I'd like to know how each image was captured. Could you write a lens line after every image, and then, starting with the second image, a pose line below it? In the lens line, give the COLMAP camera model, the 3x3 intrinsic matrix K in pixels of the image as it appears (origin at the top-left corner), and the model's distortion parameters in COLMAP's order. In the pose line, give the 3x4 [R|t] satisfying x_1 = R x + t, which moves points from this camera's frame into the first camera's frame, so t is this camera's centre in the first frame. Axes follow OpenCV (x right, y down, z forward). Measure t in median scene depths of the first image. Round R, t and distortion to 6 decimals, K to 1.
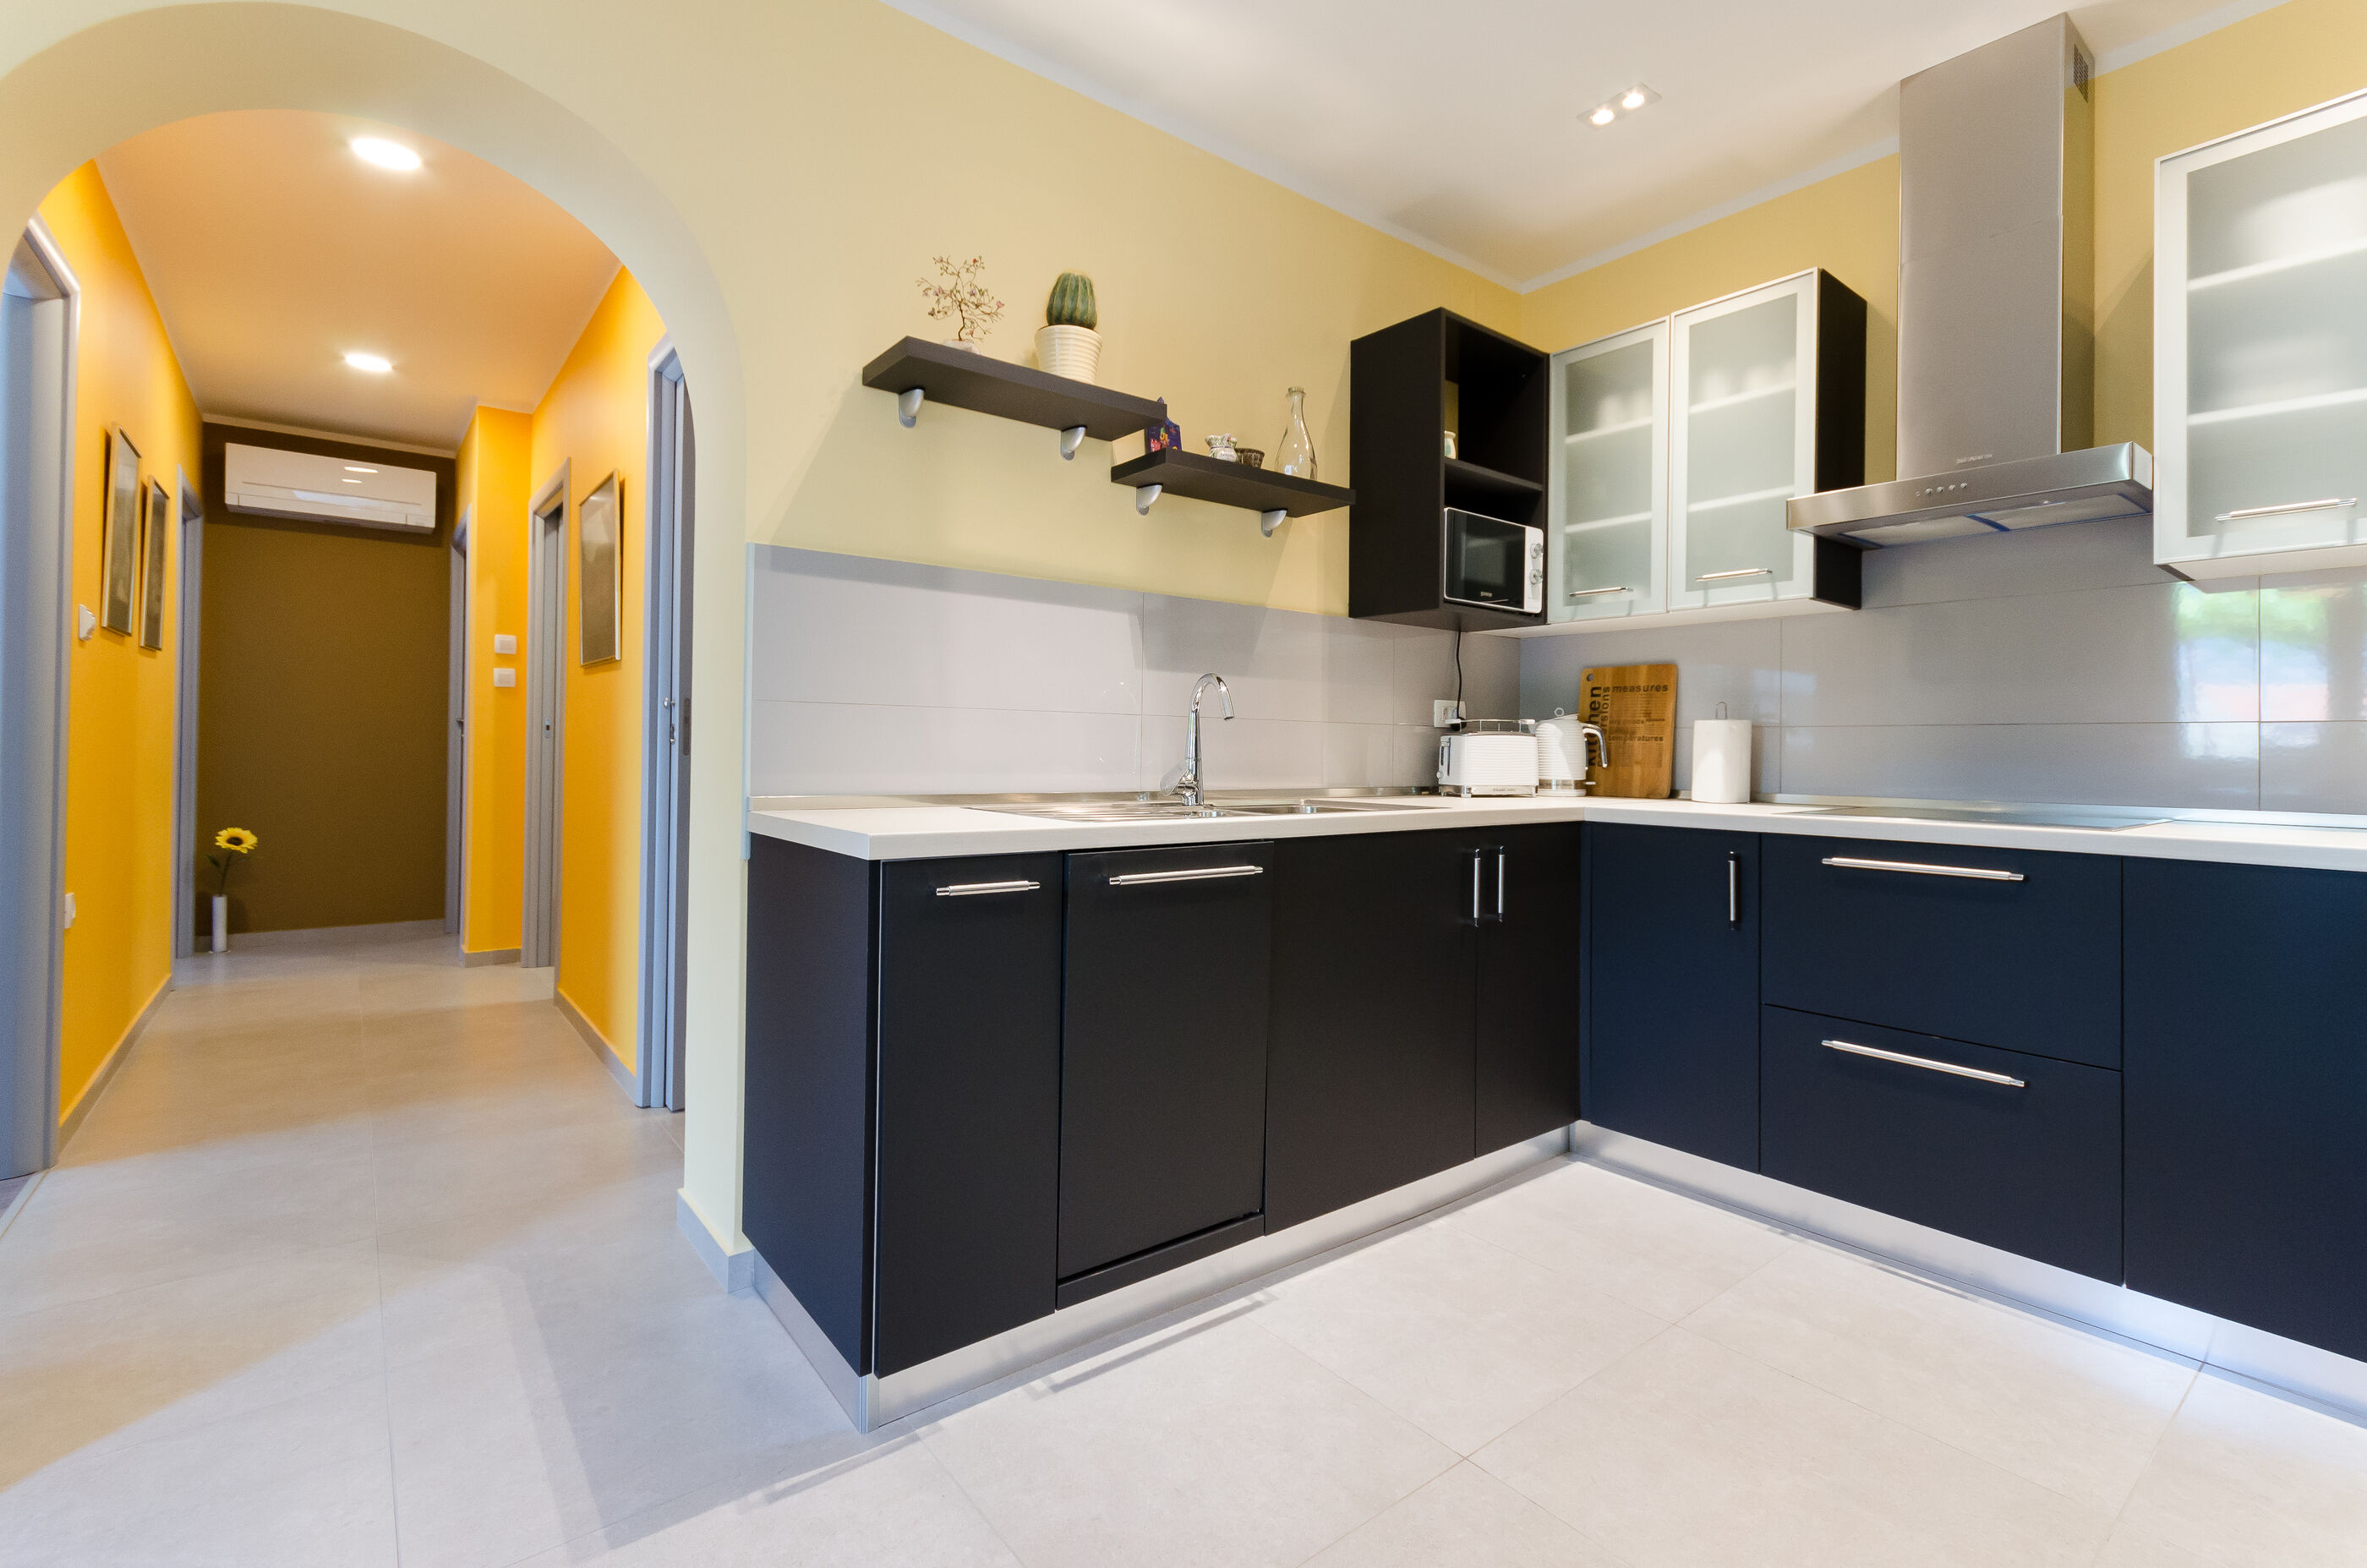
lens RADIAL K [[1046.9, 0, 1195.0], [0, 1046.9, 744.4], [0, 0, 1]] dist [0.009631, 0.000658]
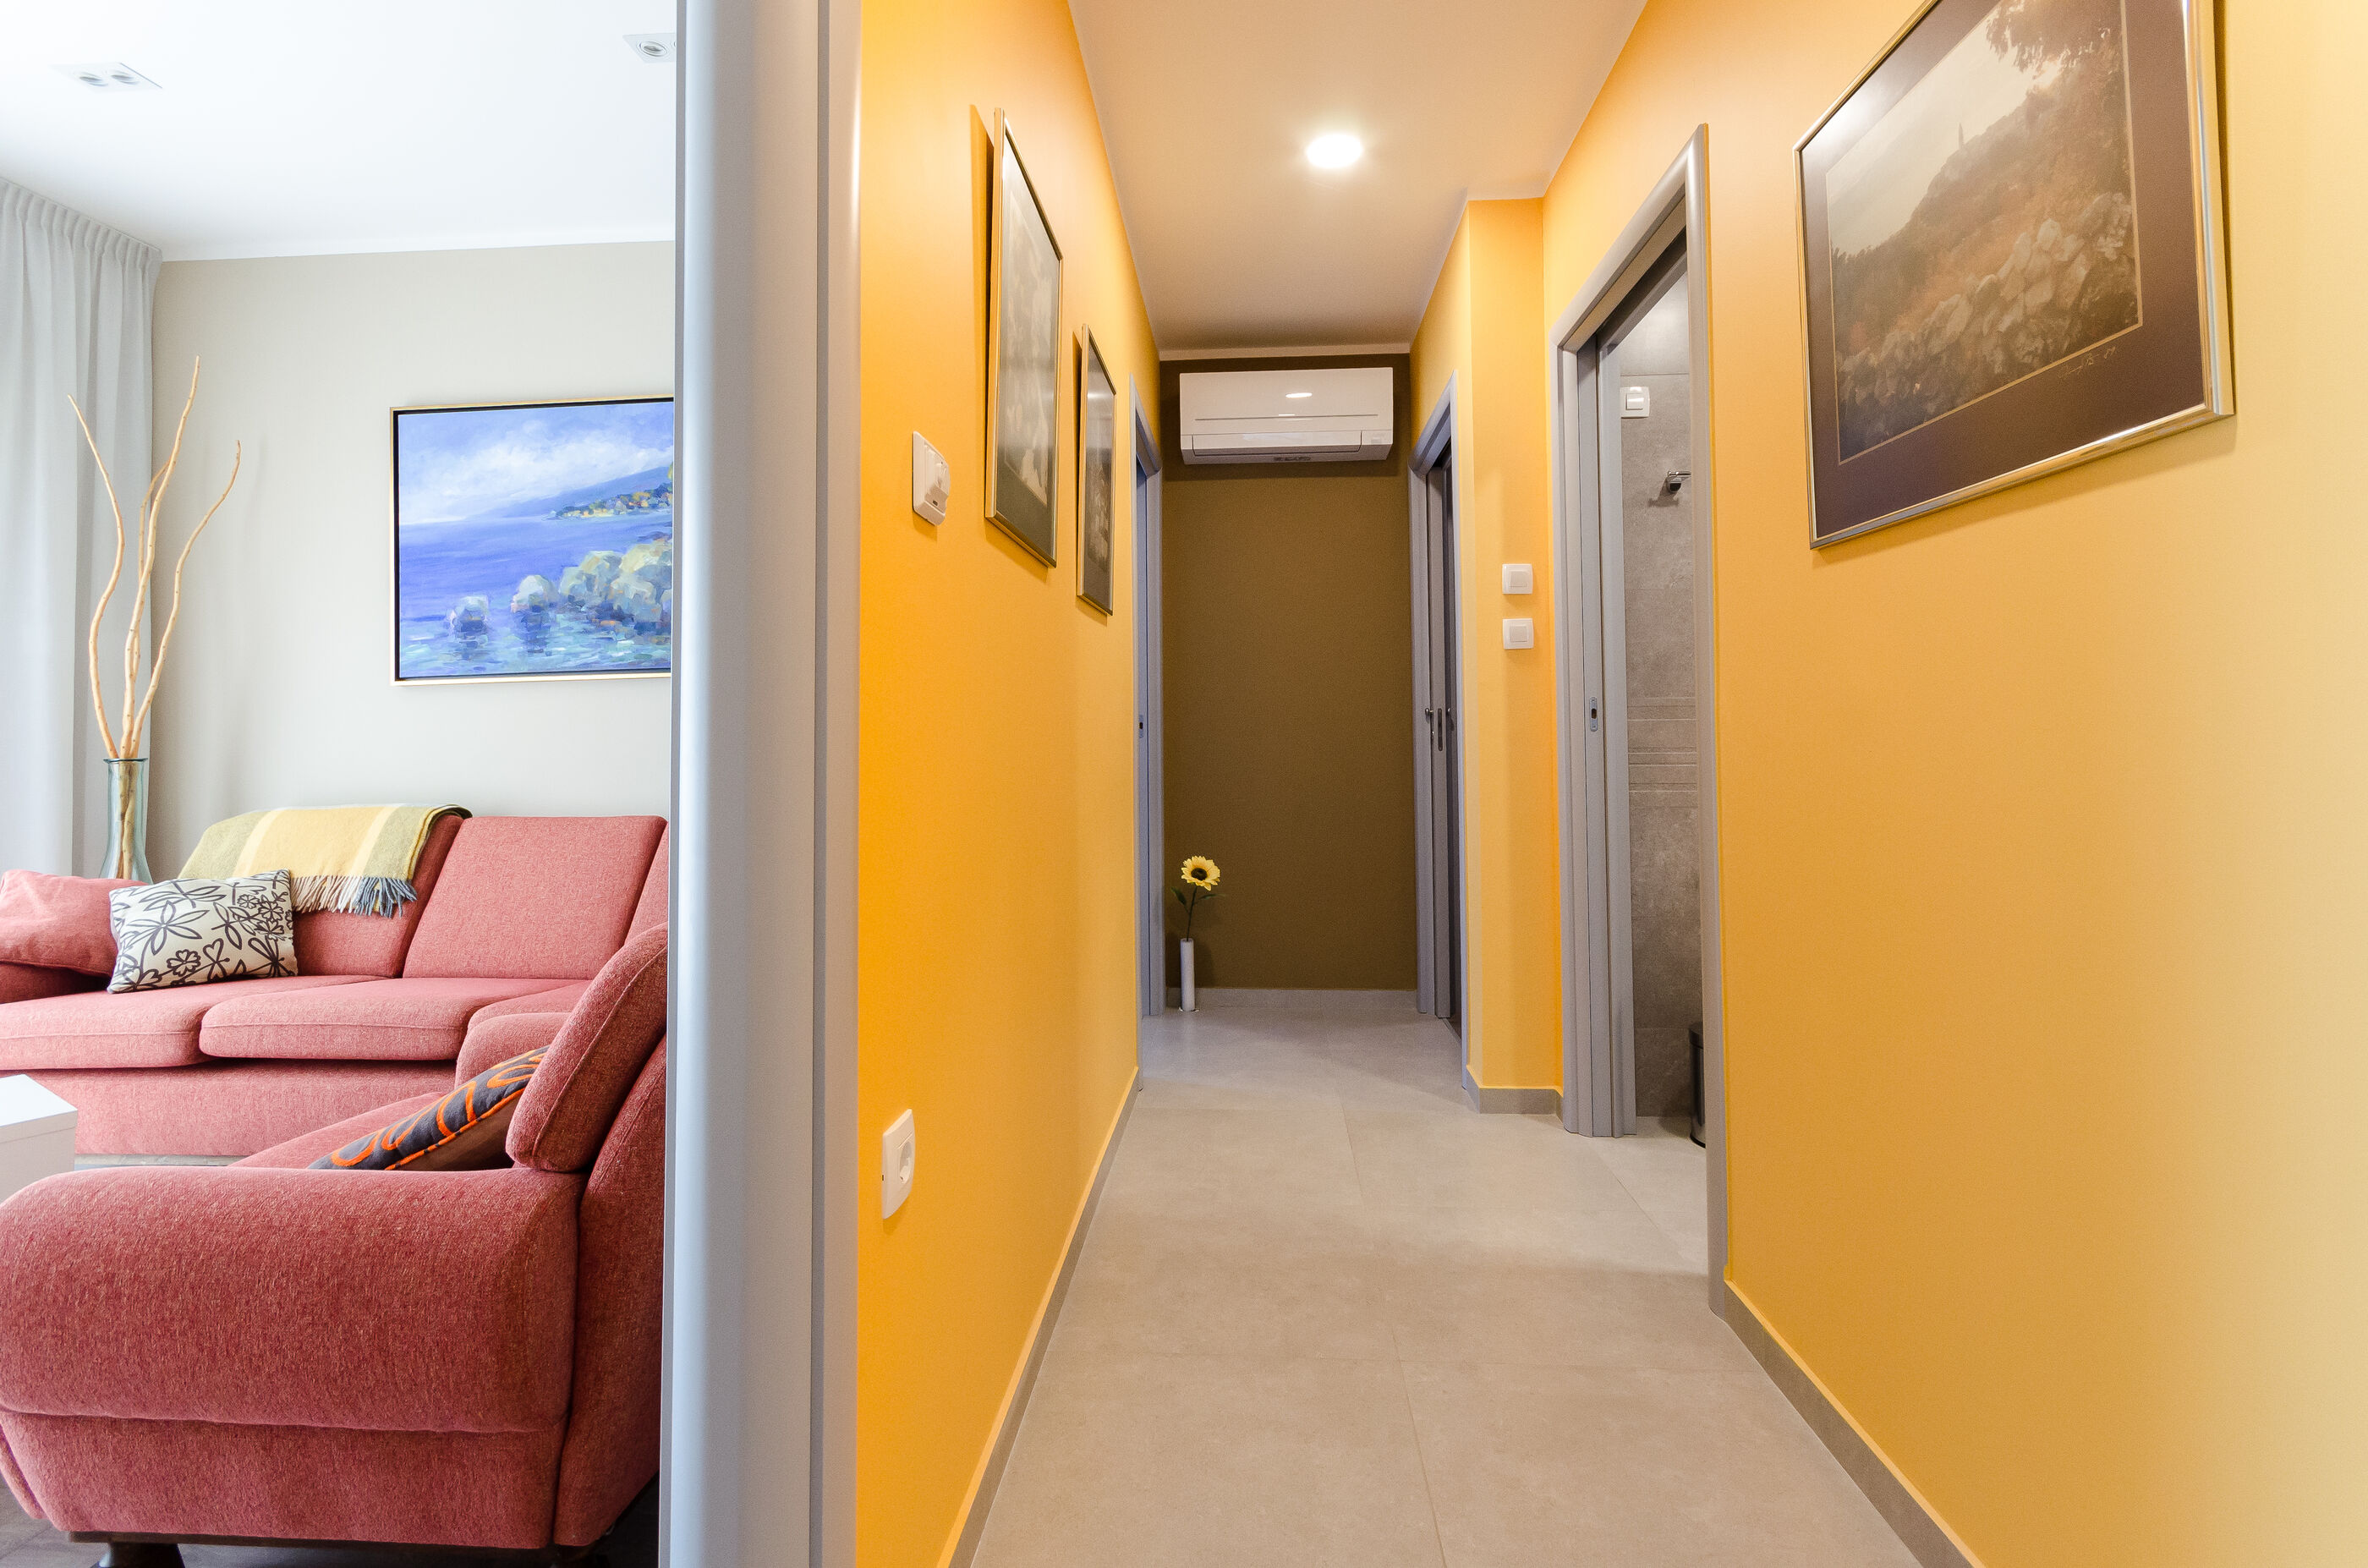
lens RADIAL K [[1027.8, 0, 1186.4], [0, 1027.8, 703.7], [0, 0, 1]] dist [0.000899, 0.000366]
pose [[0.732511, -0.041205, -0.679507, -0.596172], [0.021682, 0.999072, -0.037210, -0.007180], [0.680410, 0.012524, 0.732725, 0.657548]]
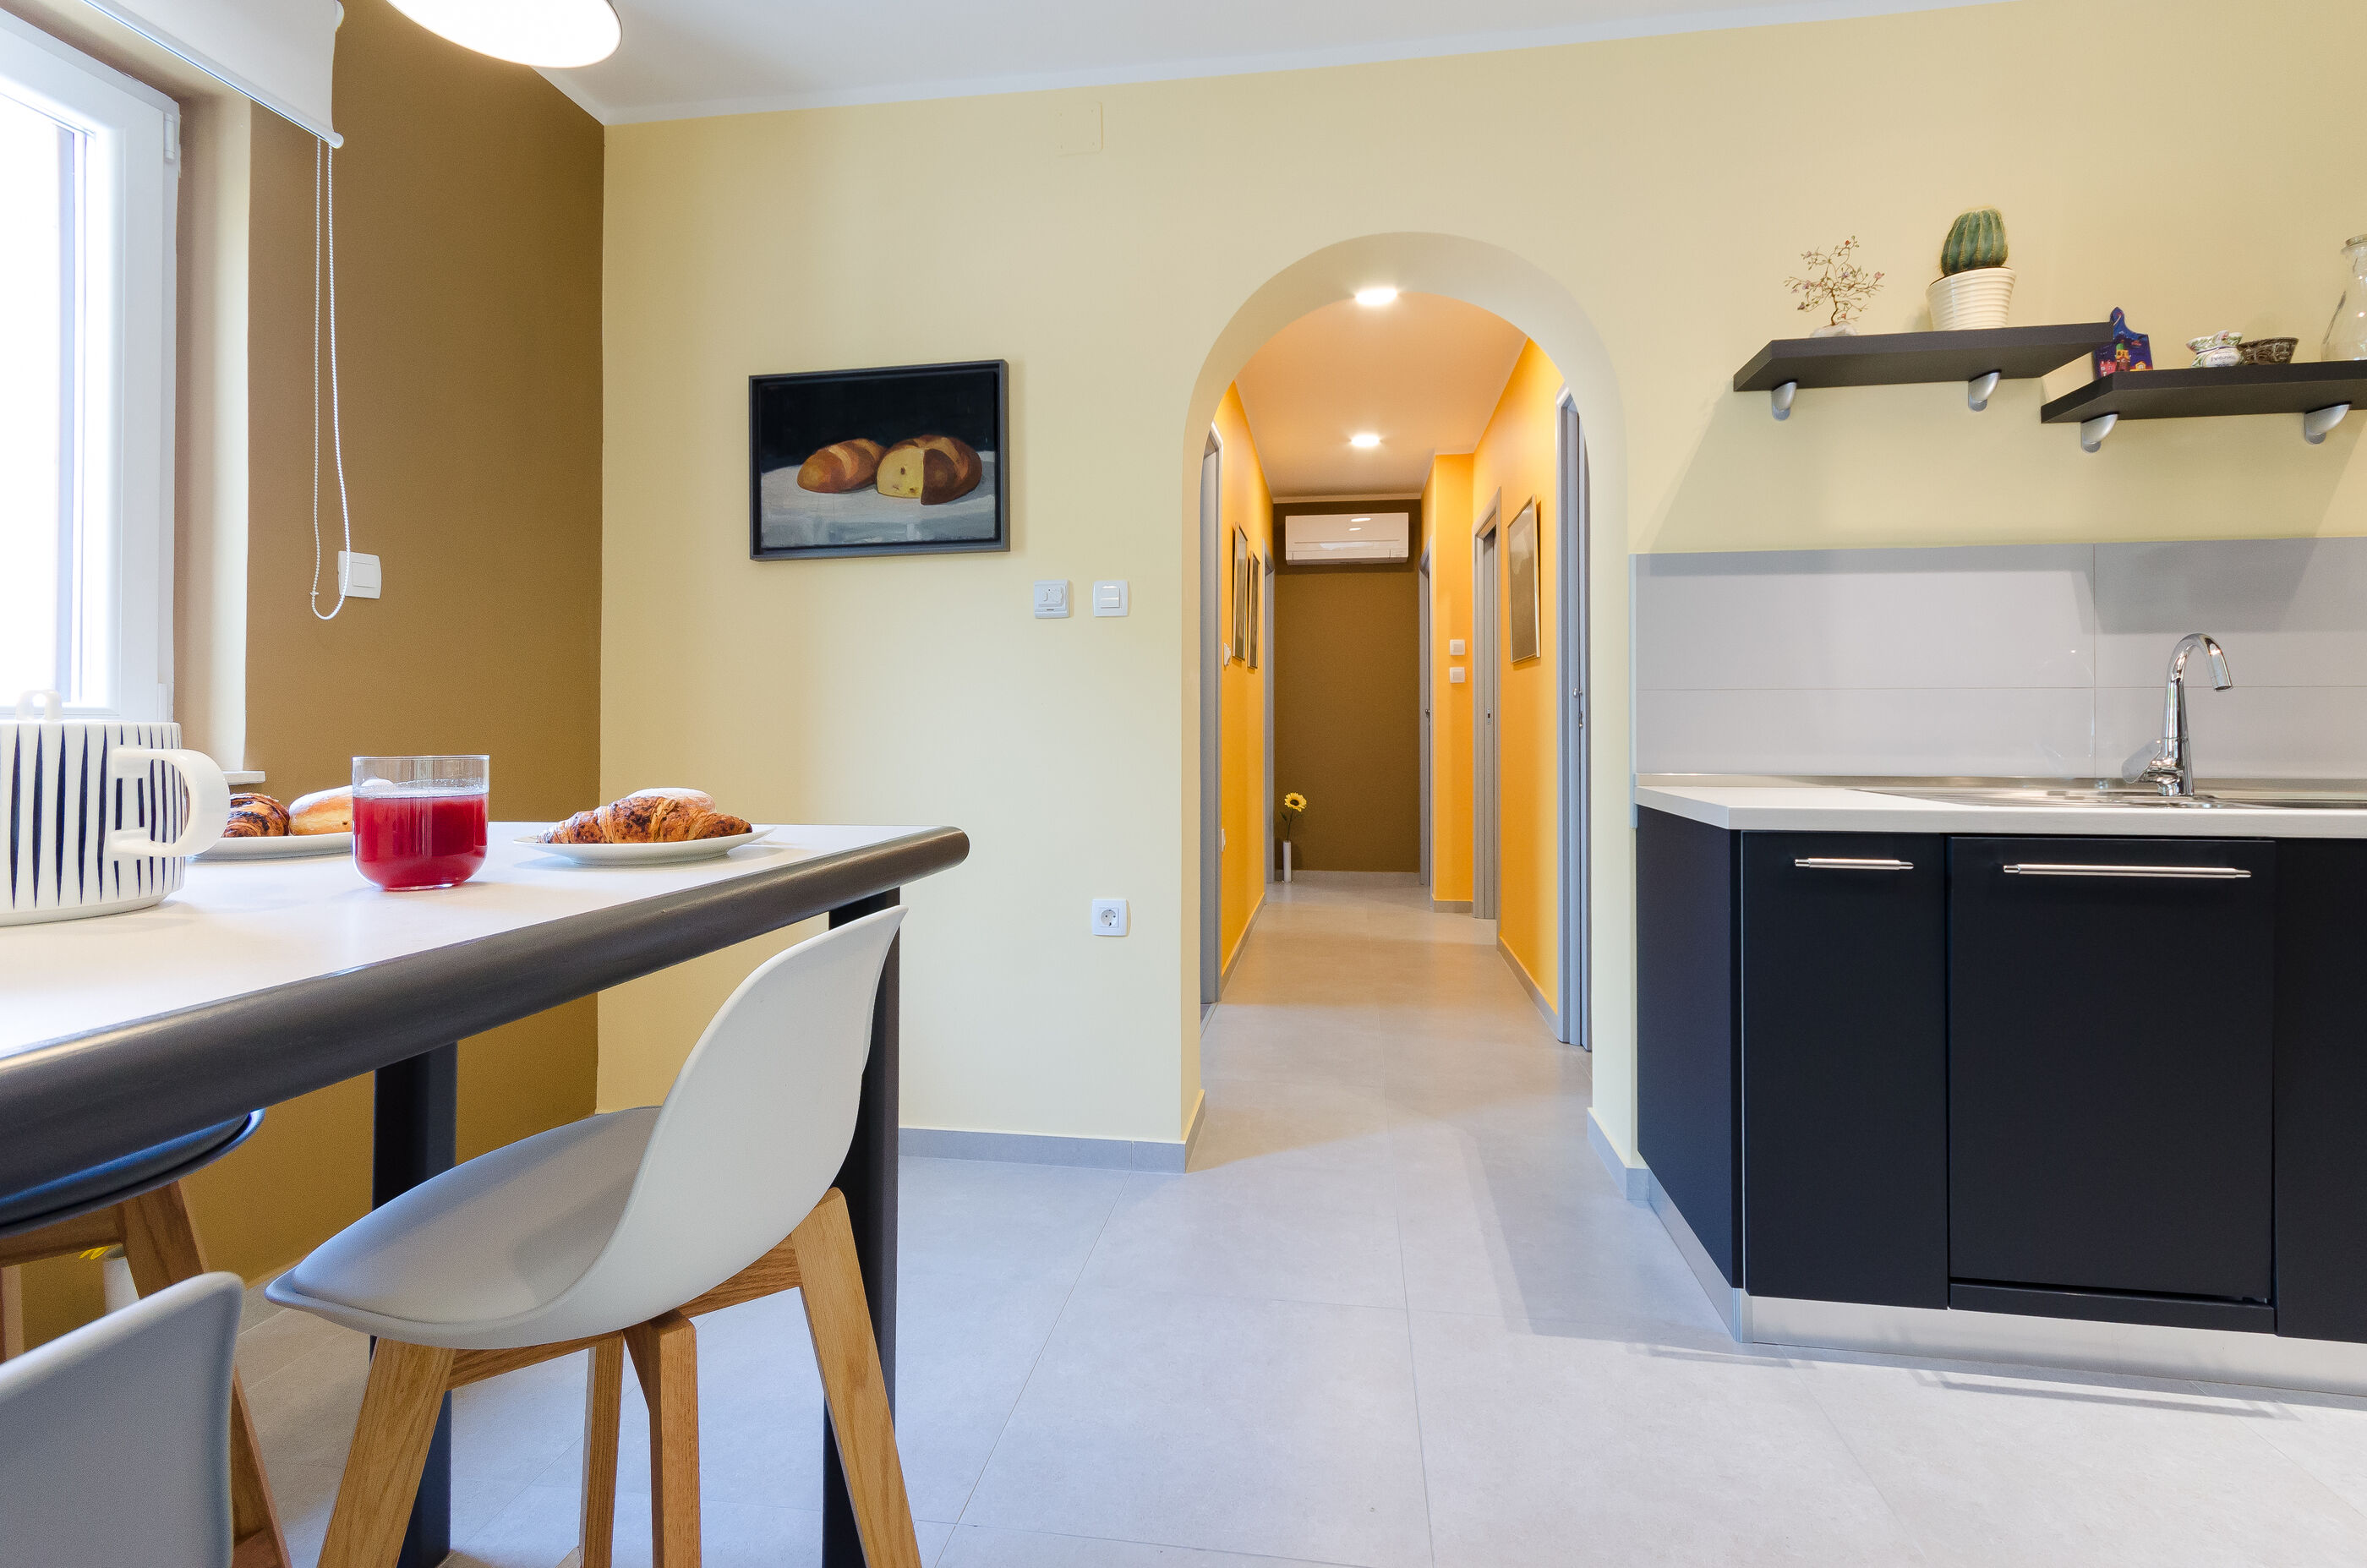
lens RADIAL K [[1090.4, 0, 1211.9], [0, 1090.4, 712.0], [0, 0, 1]] dist [0.001227, 0.000526]
pose [[0.692909, -0.023166, -0.720653, 0.073032], [0.013127, 0.999723, -0.019515, -0.000473], [0.720906, 0.004063, 0.693021, -0.103698]]
